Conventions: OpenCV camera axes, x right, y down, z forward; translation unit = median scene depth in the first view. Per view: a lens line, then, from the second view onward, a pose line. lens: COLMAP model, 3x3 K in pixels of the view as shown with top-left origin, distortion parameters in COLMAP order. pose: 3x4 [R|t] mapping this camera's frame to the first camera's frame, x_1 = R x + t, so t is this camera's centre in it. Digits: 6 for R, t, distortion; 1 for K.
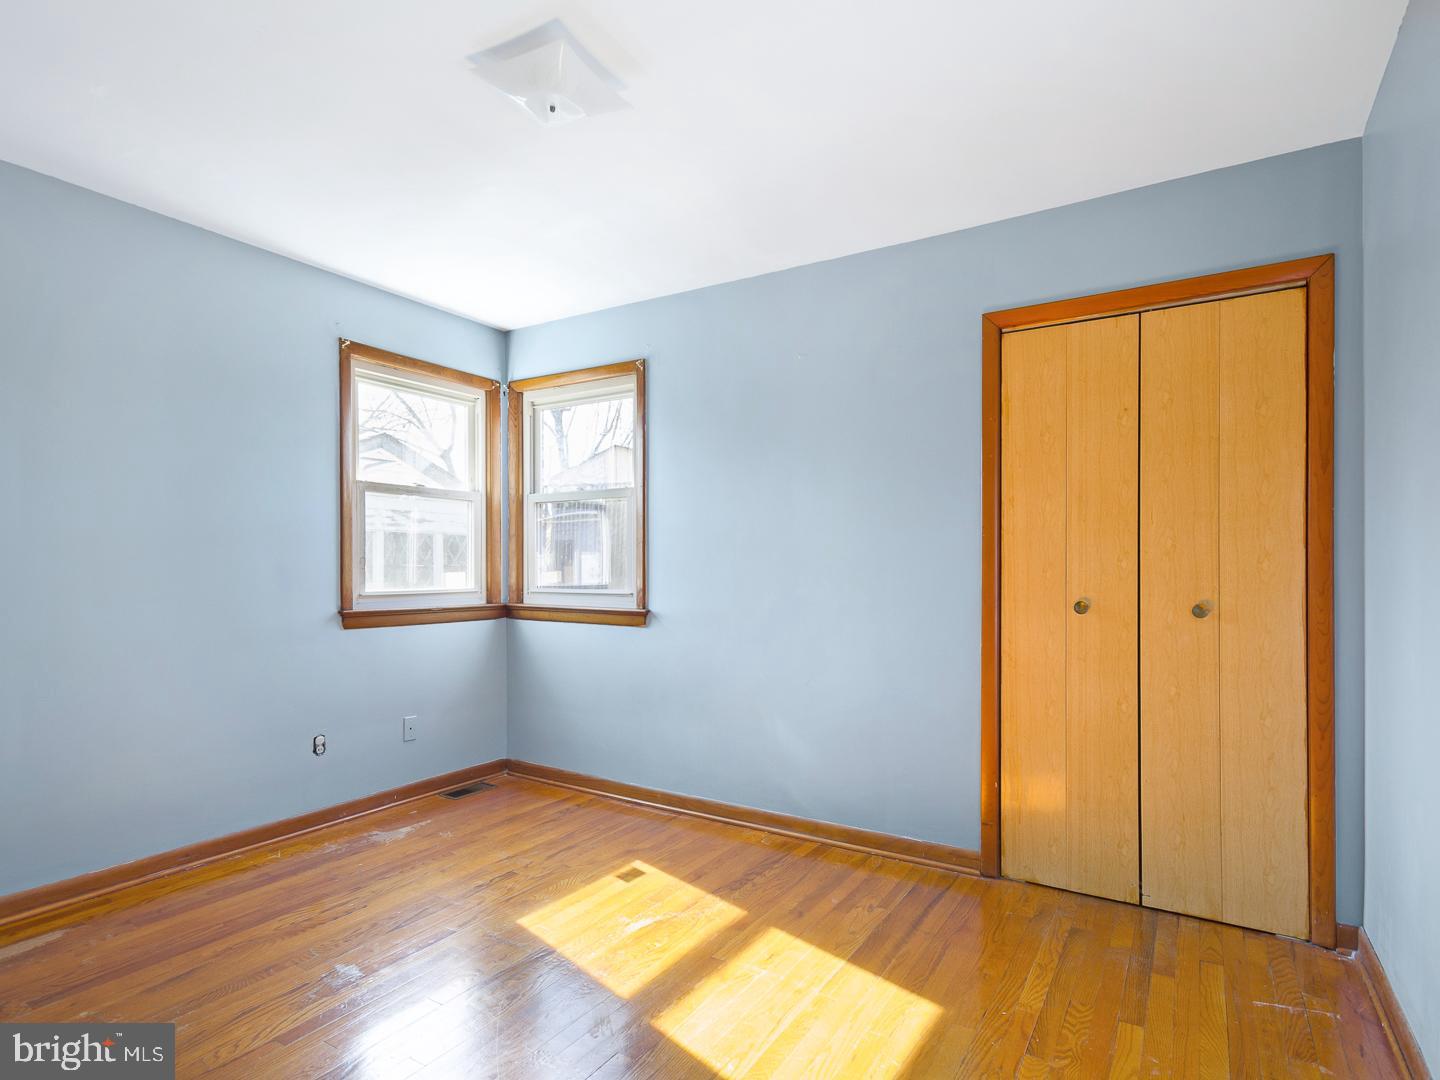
lens RADIAL K [[787.2, 0, 730.0], [0, 787.2, 569.7], [0, 0, 1]] dist [-0.004385, 0.004646]
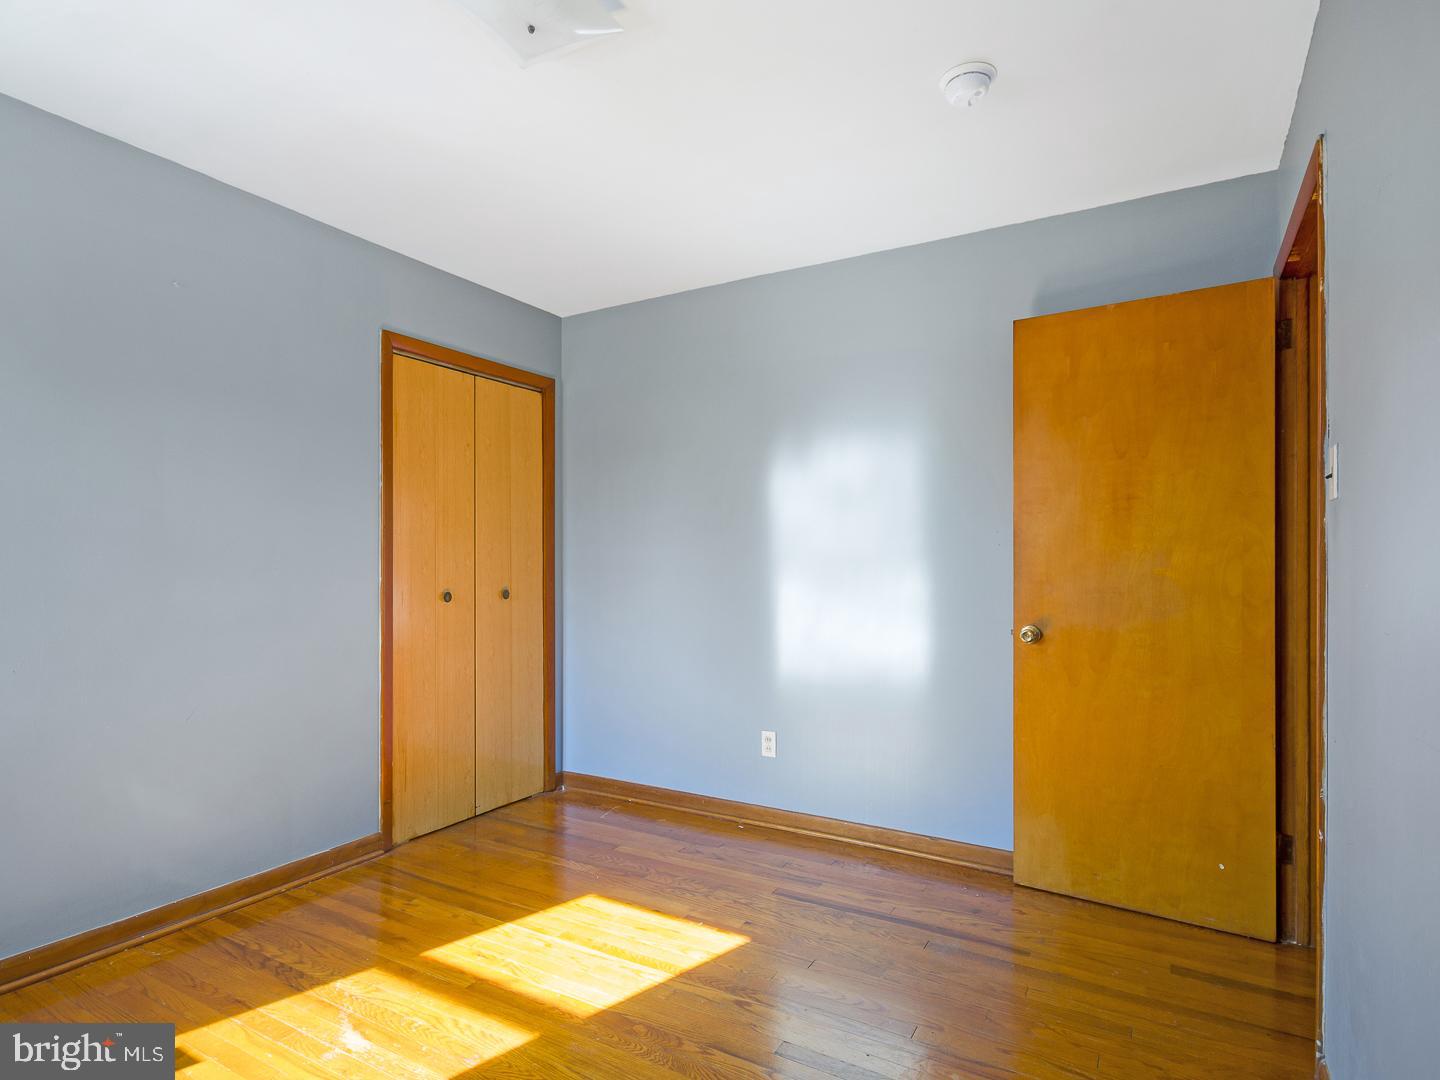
lens RADIAL K [[787.2, 0, 718.9], [0, 787.2, 547.1], [0, 0, 1]] dist [-0.004385, 0.004646]
pose [[-0.047931, 0.015521, 0.998730, -0.862901], [-0.004923, 0.999863, -0.015775, -0.013861], [-0.998839, -0.005673, -0.047848, 0.663437]]
